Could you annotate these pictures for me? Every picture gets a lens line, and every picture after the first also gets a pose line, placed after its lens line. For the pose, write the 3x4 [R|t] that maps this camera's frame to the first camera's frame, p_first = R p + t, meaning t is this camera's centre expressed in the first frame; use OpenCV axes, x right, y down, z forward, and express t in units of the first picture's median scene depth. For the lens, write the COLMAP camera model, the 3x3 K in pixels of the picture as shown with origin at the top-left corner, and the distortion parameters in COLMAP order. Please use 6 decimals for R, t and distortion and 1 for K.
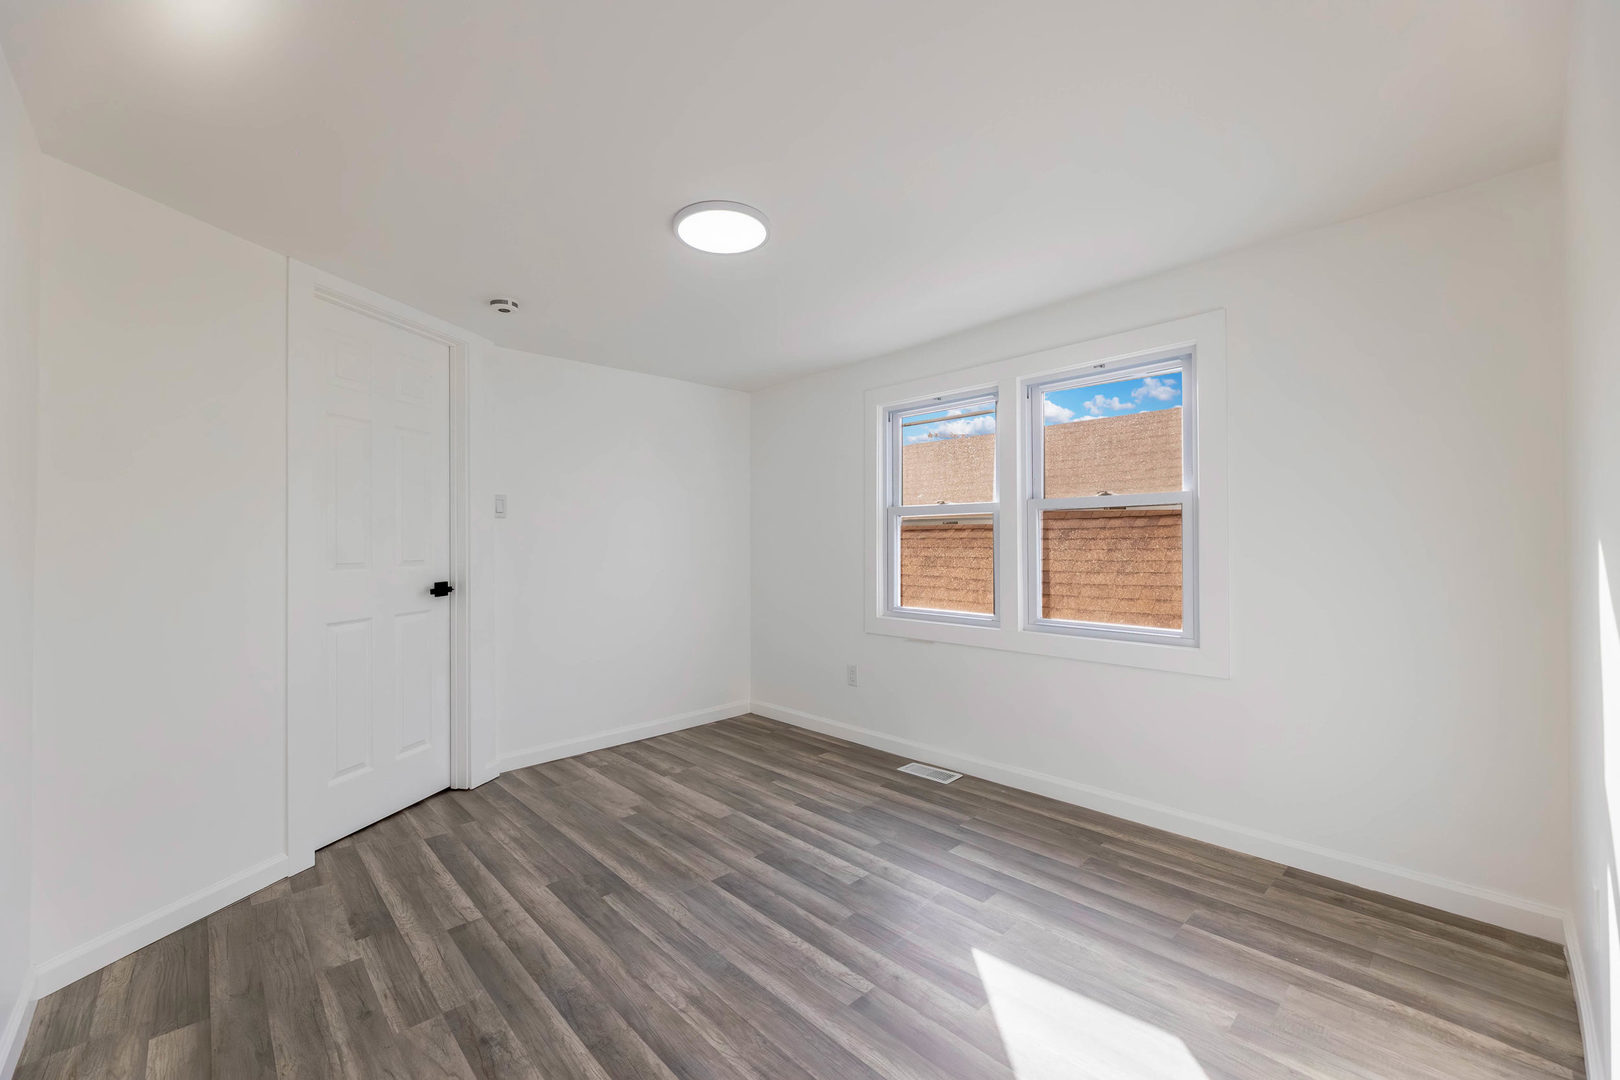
lens RADIAL K [[652.0, 0, 802.9], [0, 652.0, 541.8], [0, 0, 1]] dist [-0.002543, -0.000363]
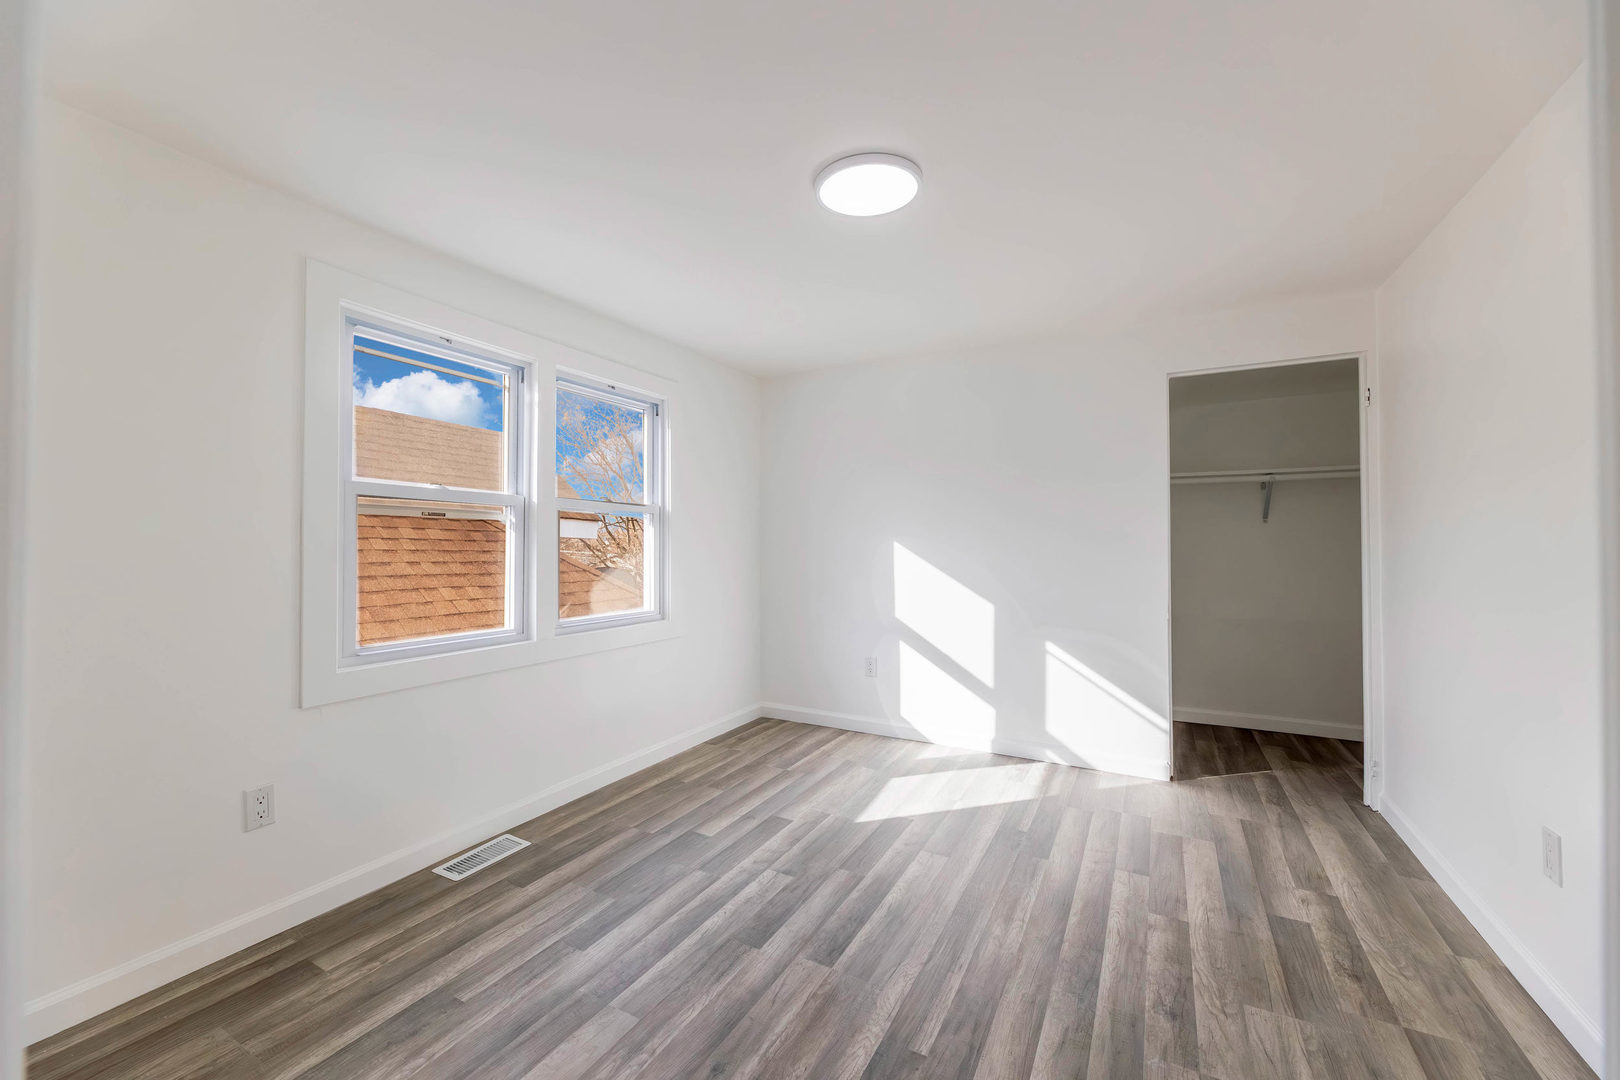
lens RADIAL K [[652.0, 0, 798.7], [0, 652.0, 543.6], [0, 0, 1]] dist [-0.002543, -0.000363]
pose [[-0.312809, 0.009850, 0.949765, -0.972521], [0.002871, 0.999951, -0.009425, 0.020002], [-0.949812, -0.000221, -0.312822, 1.421430]]
